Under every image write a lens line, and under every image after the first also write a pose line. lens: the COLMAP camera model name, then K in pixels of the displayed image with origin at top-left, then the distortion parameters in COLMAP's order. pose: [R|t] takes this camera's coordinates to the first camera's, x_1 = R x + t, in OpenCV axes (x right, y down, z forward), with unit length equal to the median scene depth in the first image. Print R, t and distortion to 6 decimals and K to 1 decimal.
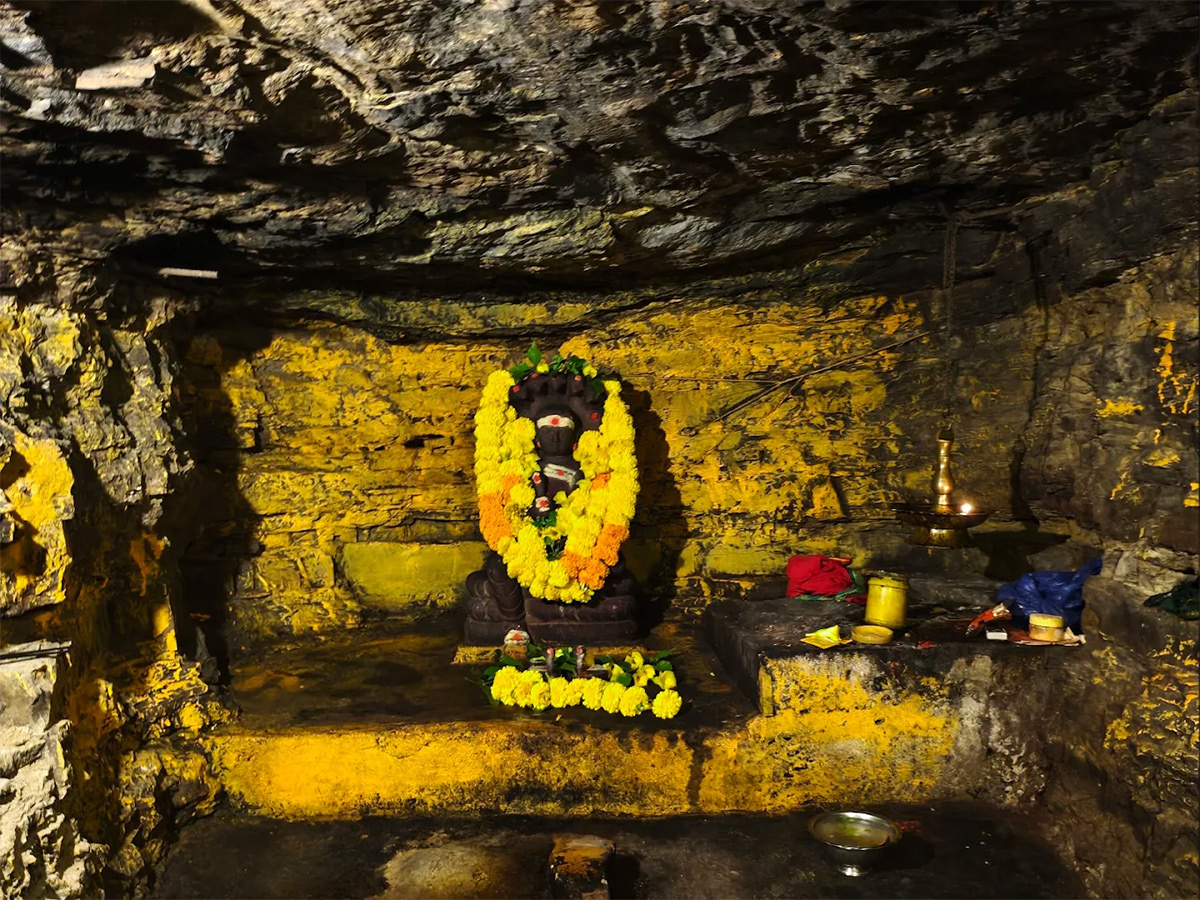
lens RADIAL K [[1054.3, 0, 600.0], [0, 1054.3, 450.0], [0, 0, 1]] dist [0.117183, -0.160374]
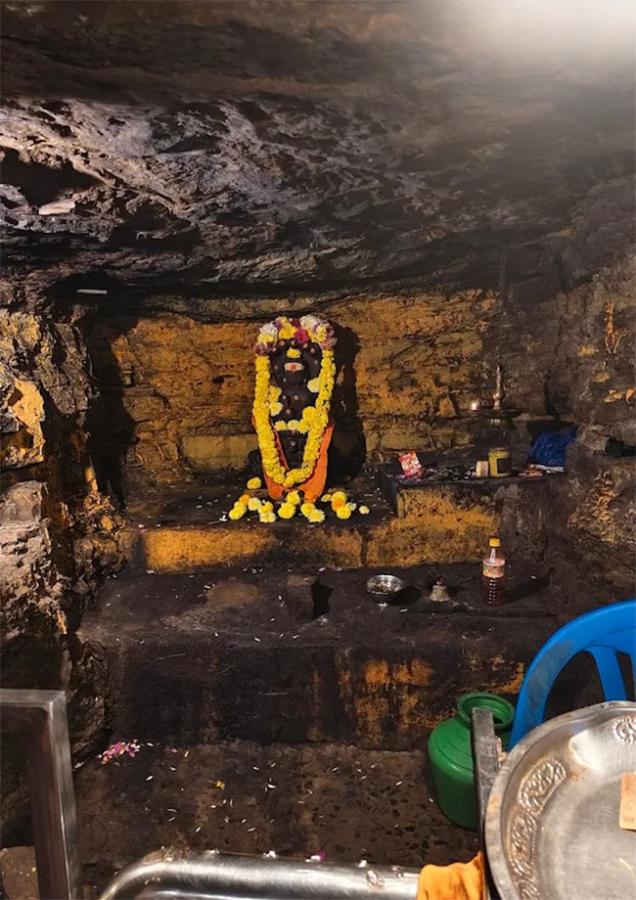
lens RADIAL K [[677.9, 0, 318.0], [0, 677.9, 450.0], [0, 0, 1]] dist [0.071037, -0.000969]
pose [[0.998600, -0.018488, -0.049555, 0.070630], [0.023301, 0.994877, 0.098375, 0.003149], [0.047483, -0.099392, 0.993915, -0.216567]]
